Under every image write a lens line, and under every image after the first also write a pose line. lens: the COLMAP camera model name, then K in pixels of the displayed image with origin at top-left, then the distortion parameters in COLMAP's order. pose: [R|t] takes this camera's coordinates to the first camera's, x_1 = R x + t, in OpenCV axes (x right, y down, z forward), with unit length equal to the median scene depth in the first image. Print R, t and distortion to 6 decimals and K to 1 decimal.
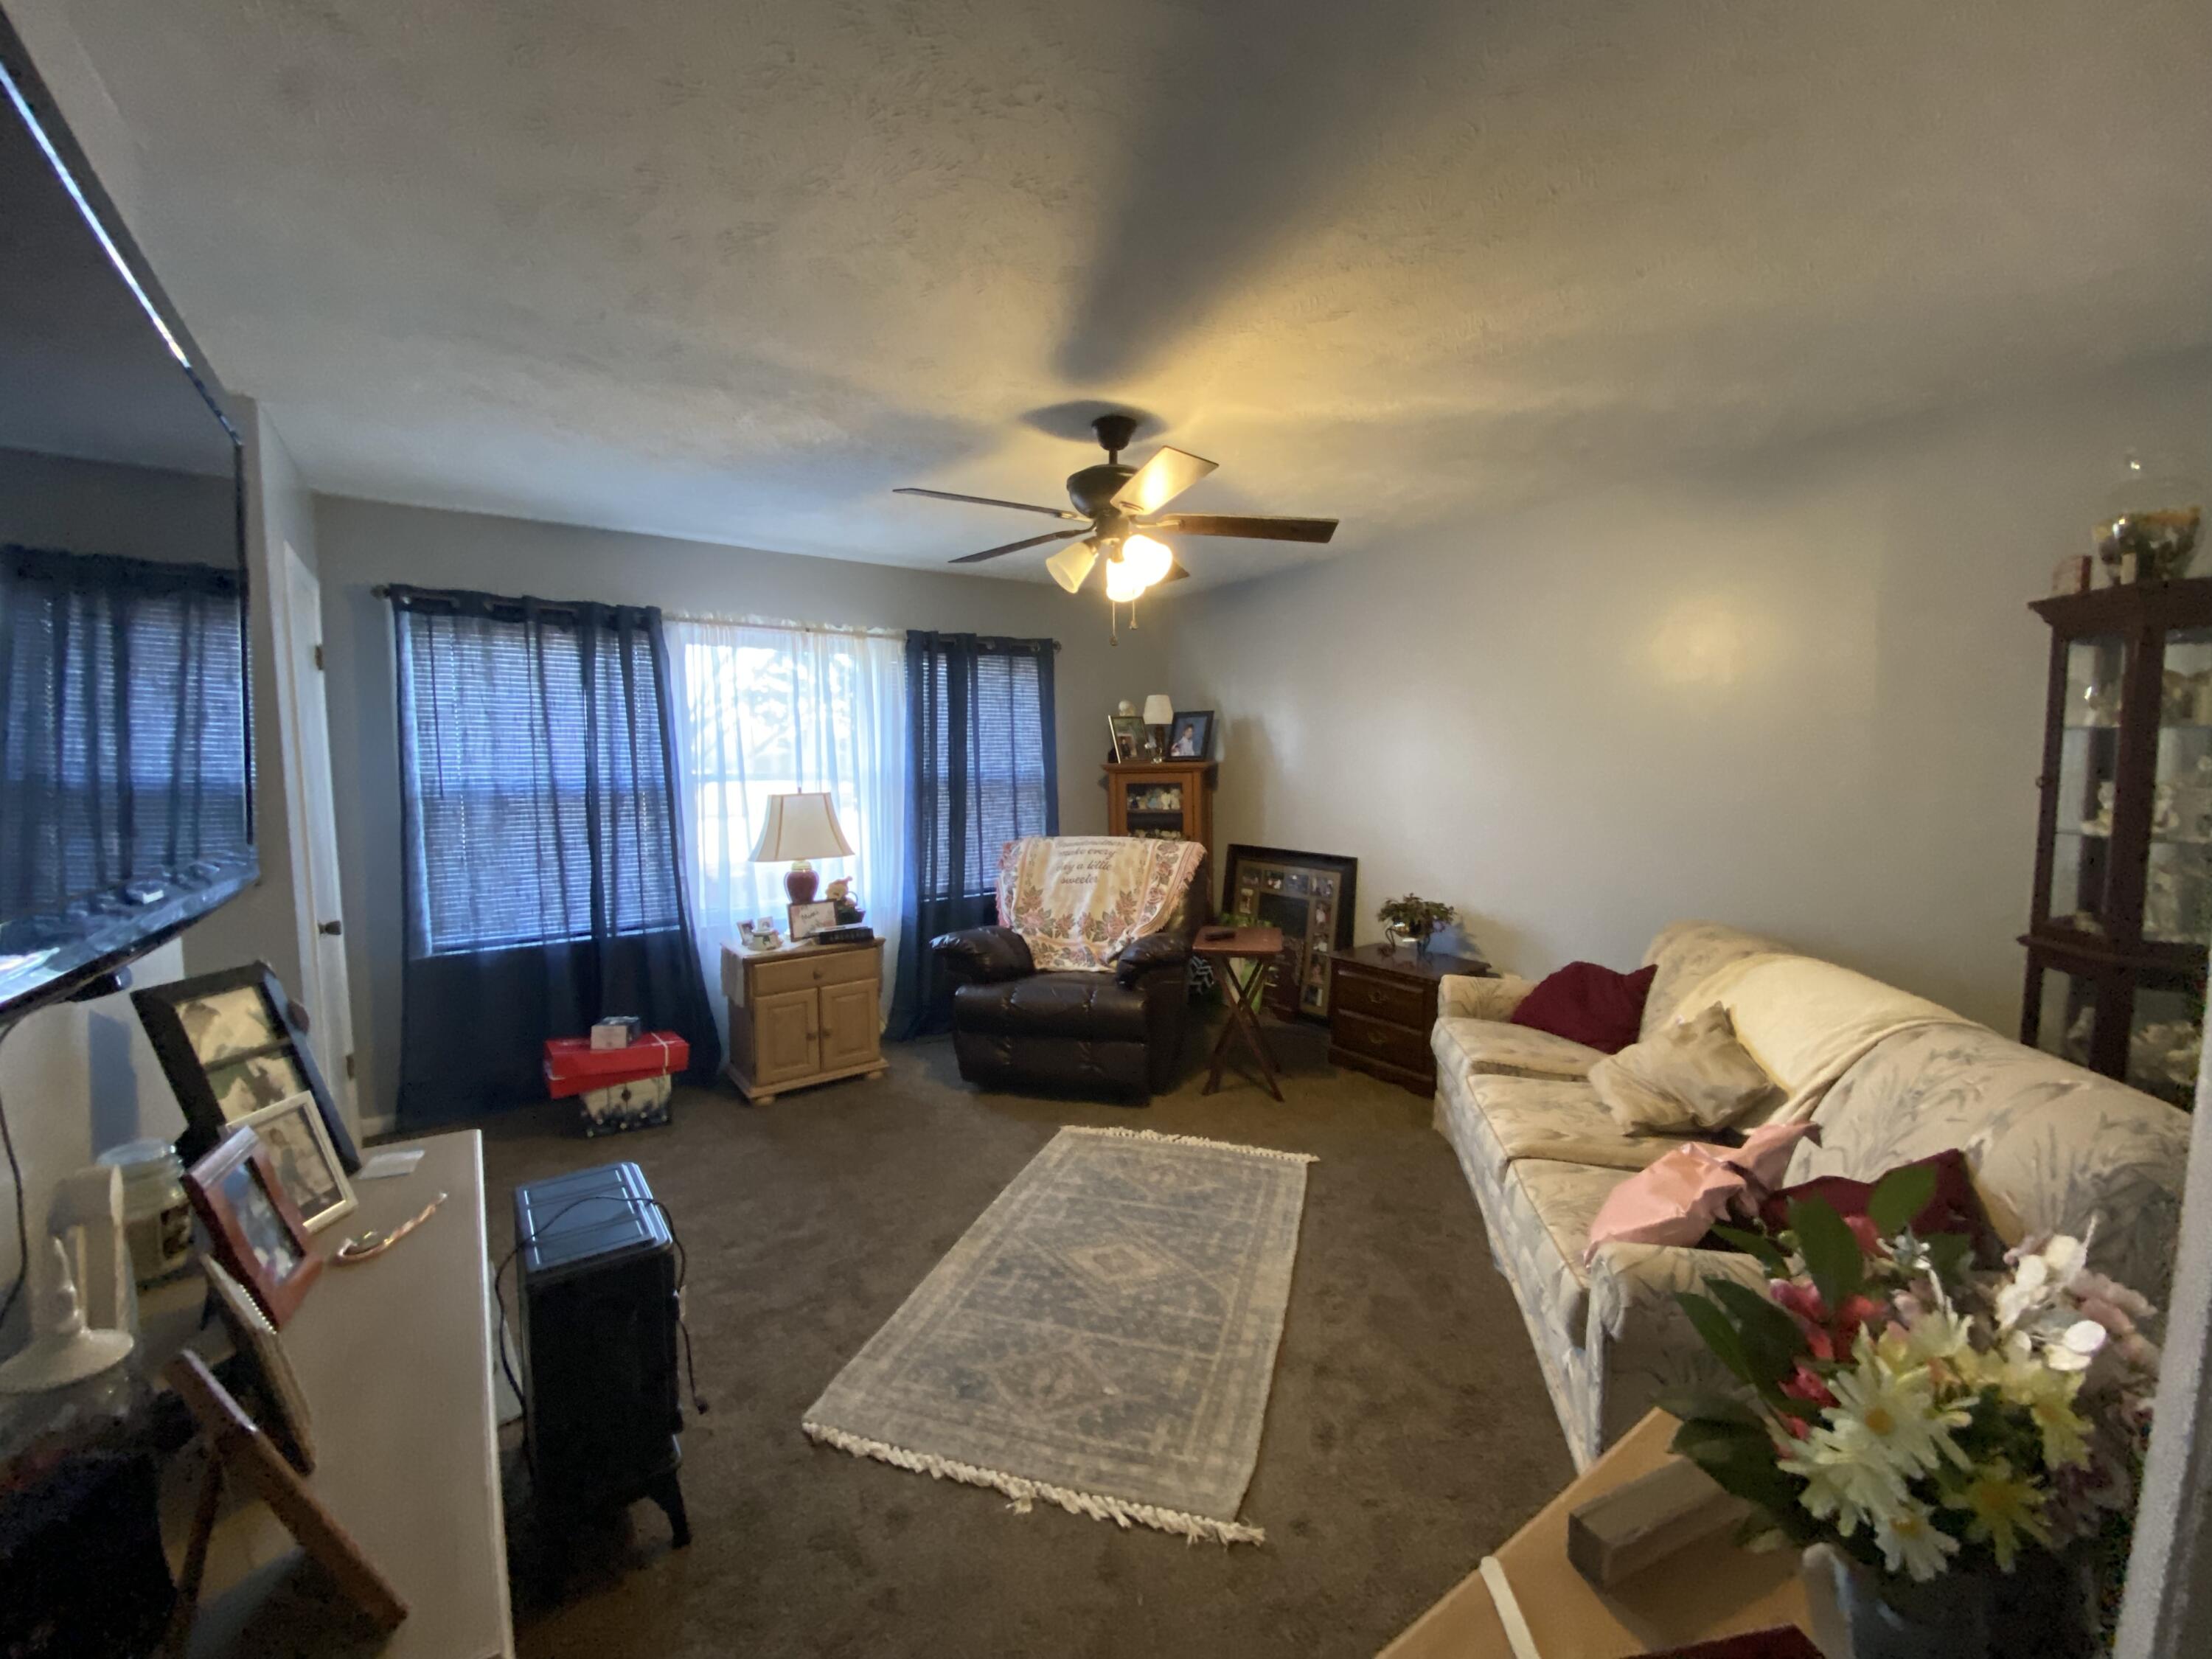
lens RADIAL K [[894.5, 0, 1118.1], [0, 894.5, 813.5], [0, 0, 1]] dist [0.010779, -0.000938]
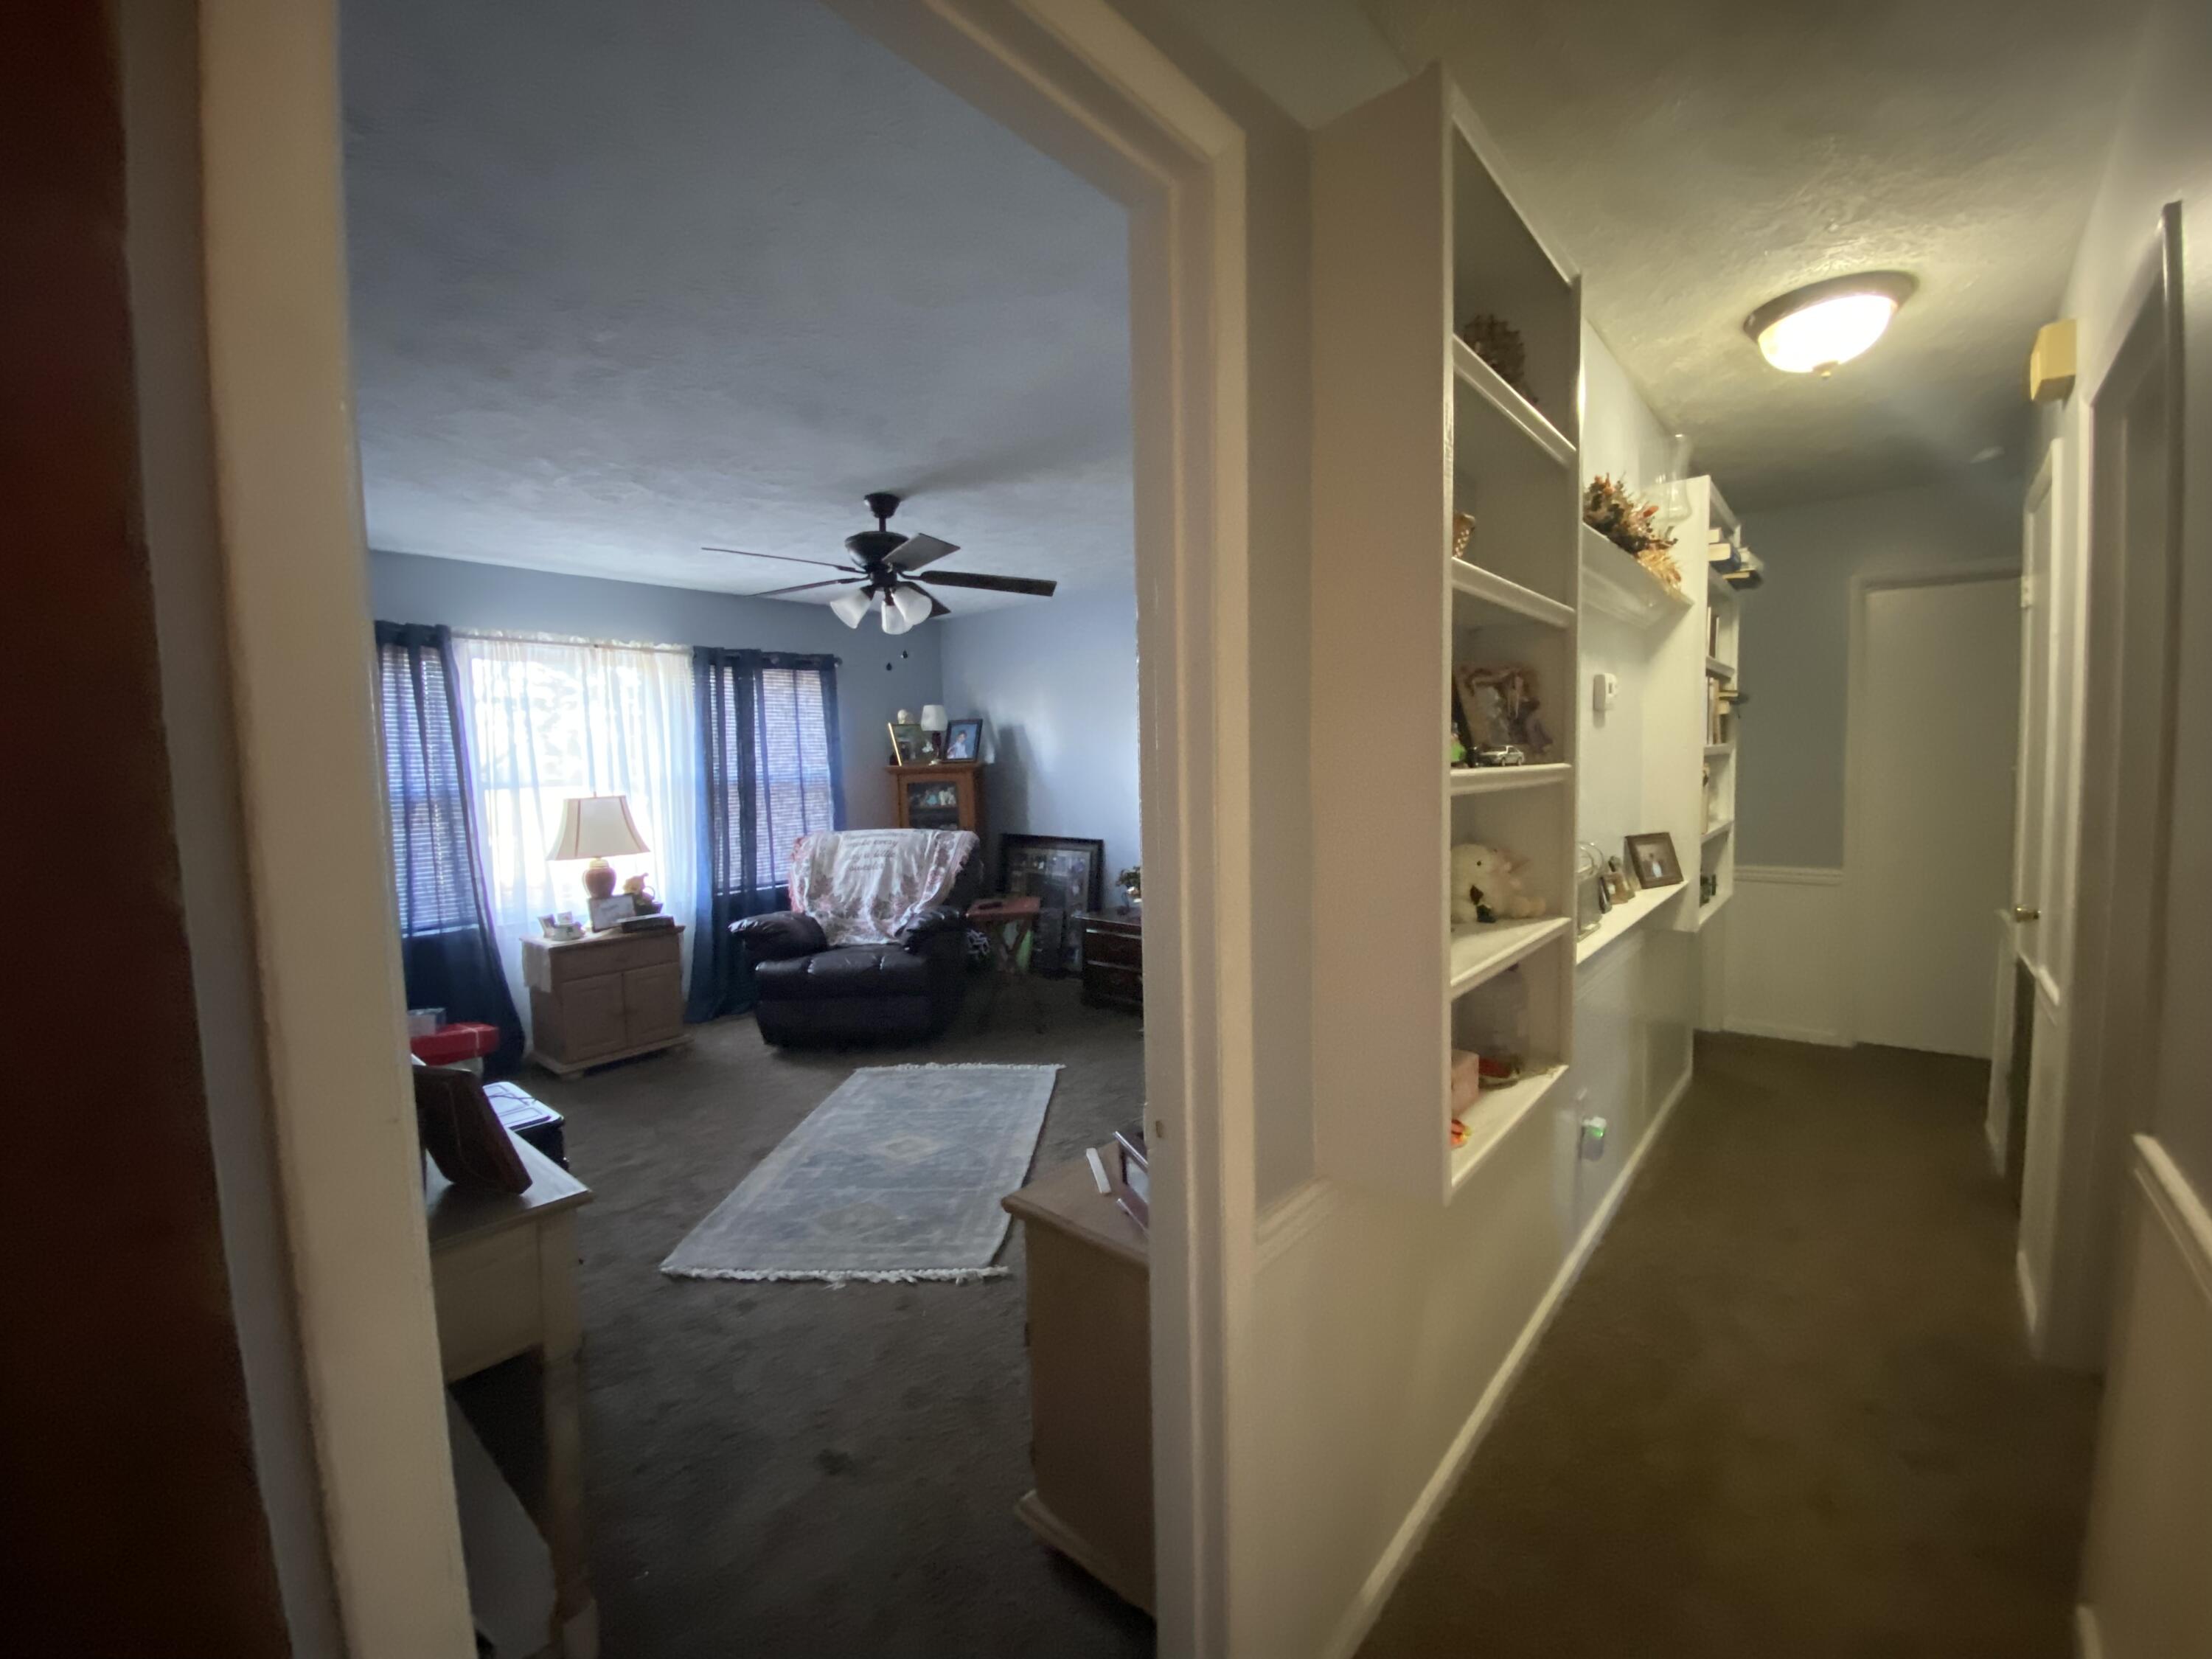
lens RADIAL K [[894.5, 0, 1124.3], [0, 894.5, 814.9], [0, 0, 1]] dist [0.010779, -0.000938]
pose [[0.970788, -0.030707, 0.237967, 0.007771], [0.030990, 0.999516, 0.002552, 0.017568], [-0.237930, 0.004897, 0.971270, -0.228465]]
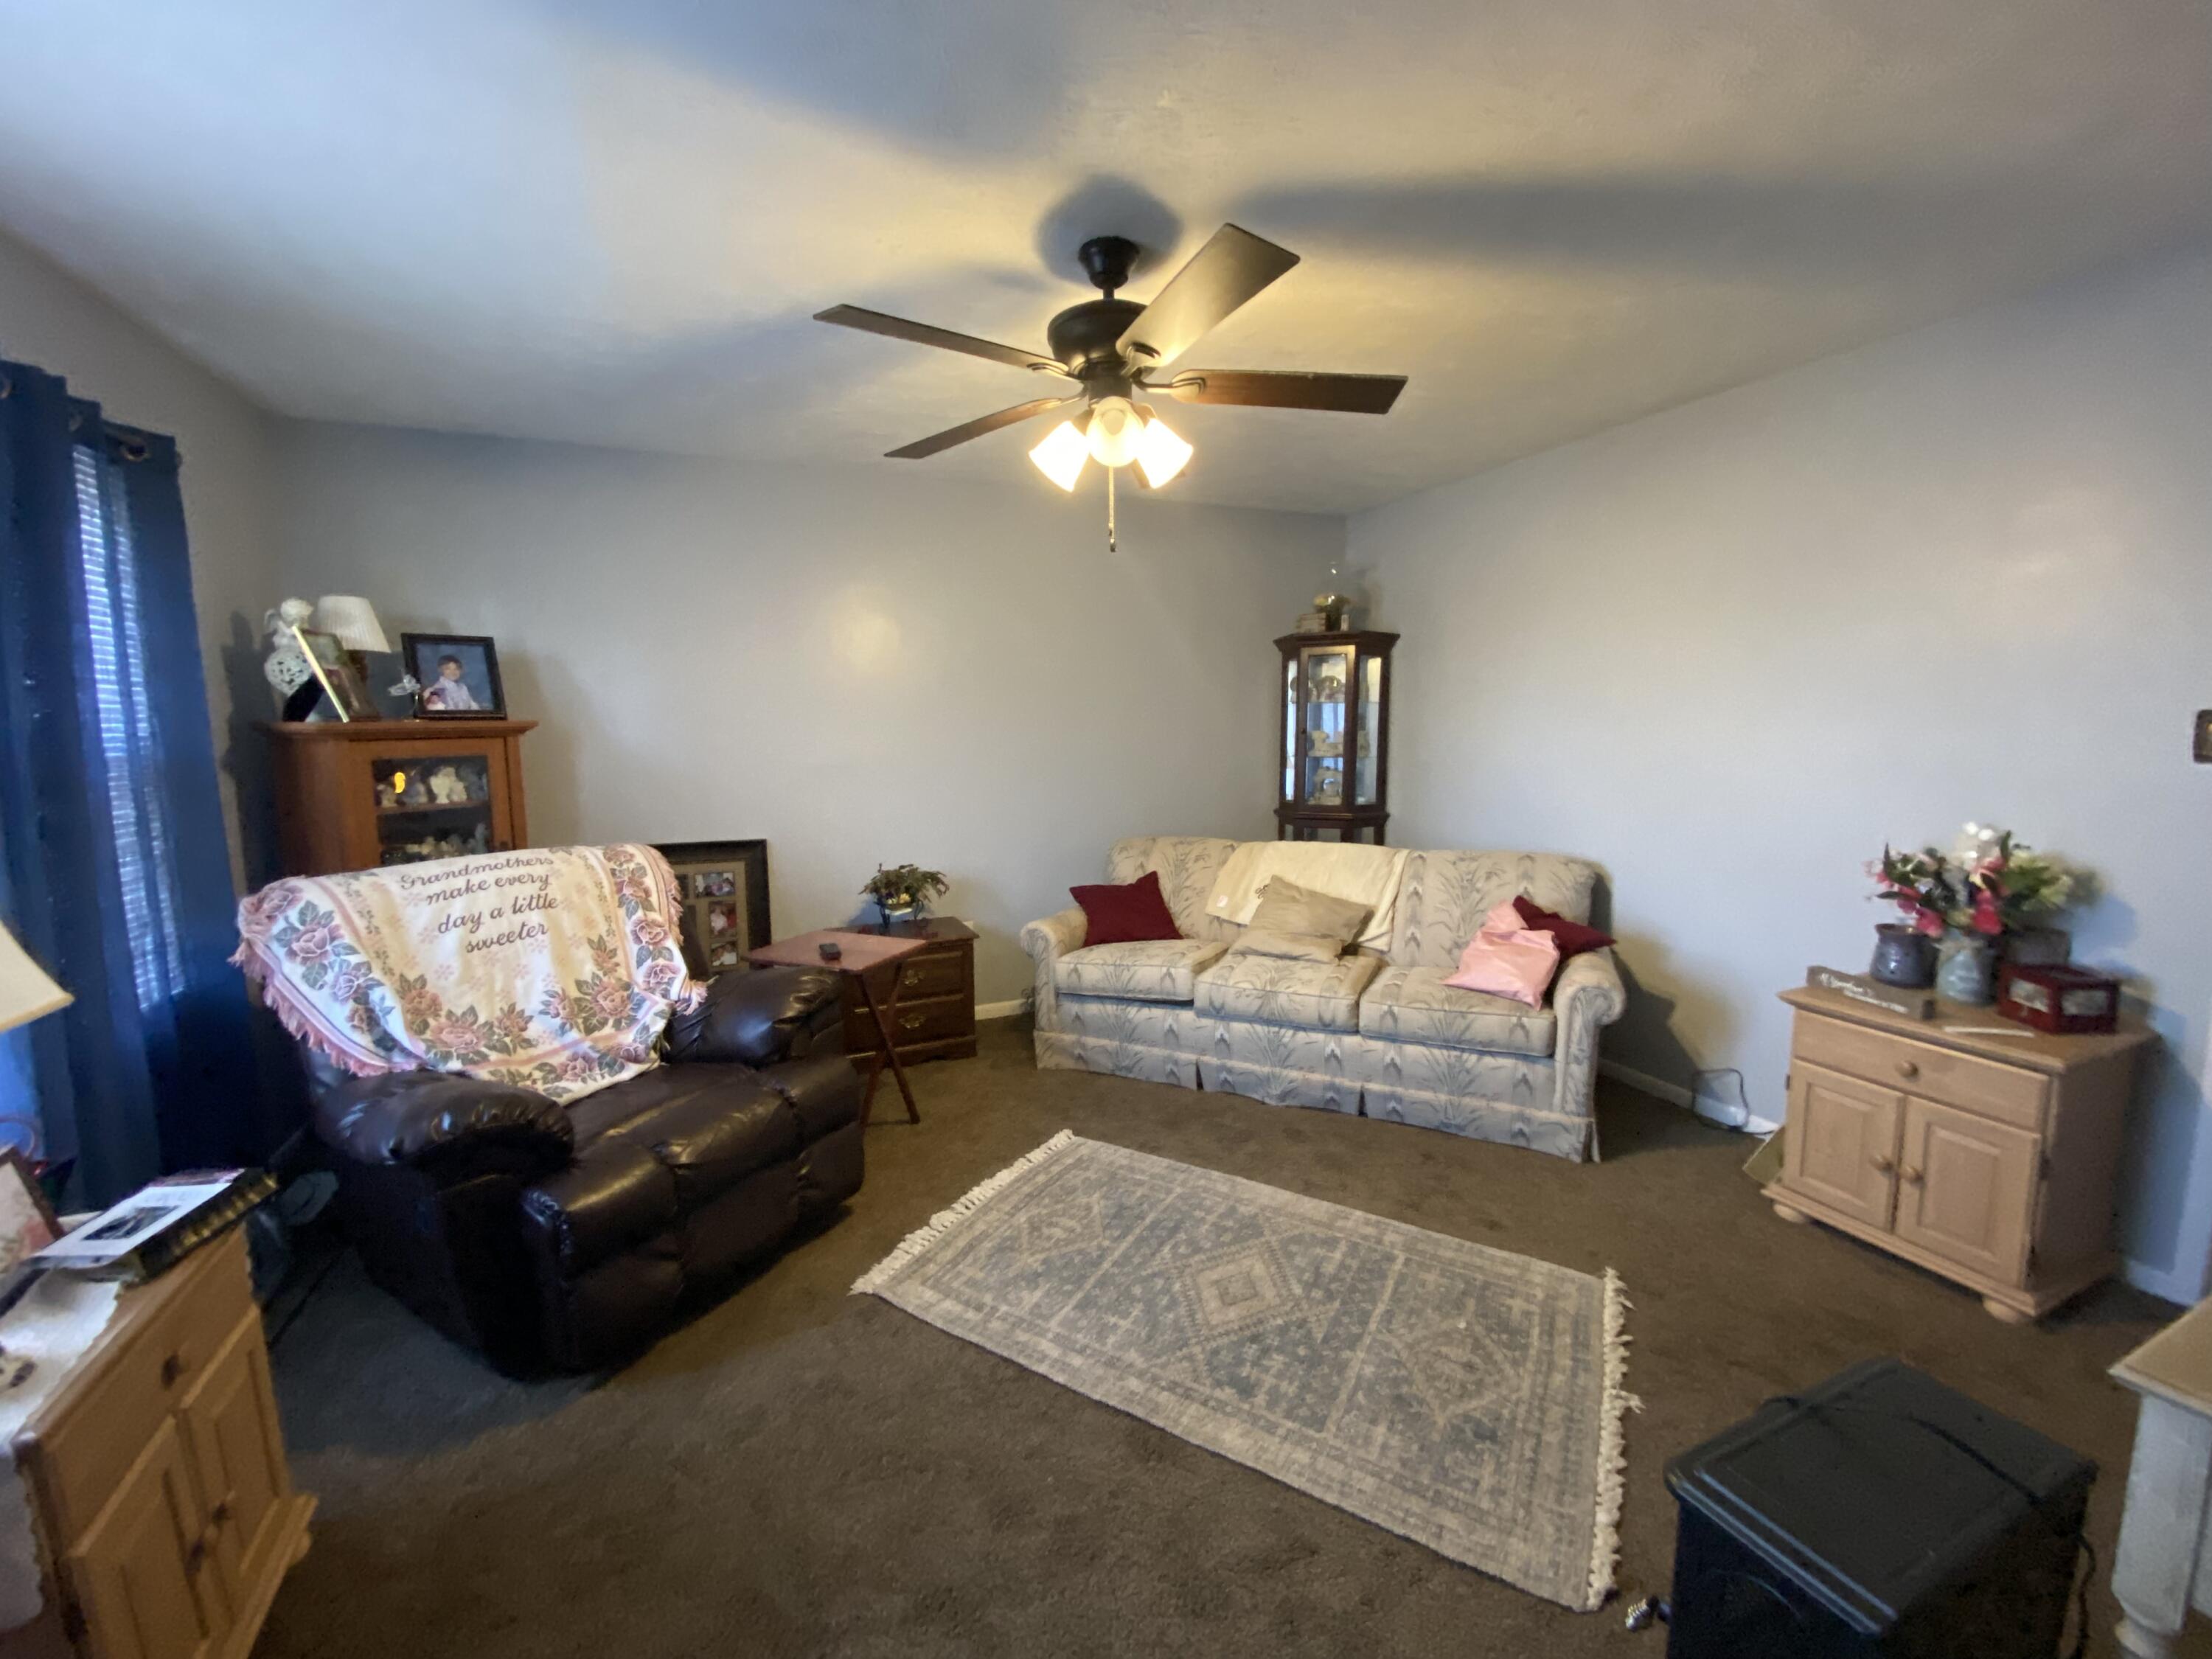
lens RADIAL K [[894.5, 0, 1086.5], [0, 894.5, 839.2], [0, 0, 1]] dist [0.010779, -0.000938]
pose [[0.217761, -0.111194, 0.969647, -0.569076], [0.053832, 0.993345, 0.101822, -0.024091], [-0.974517, 0.030025, 0.222297, 0.637511]]
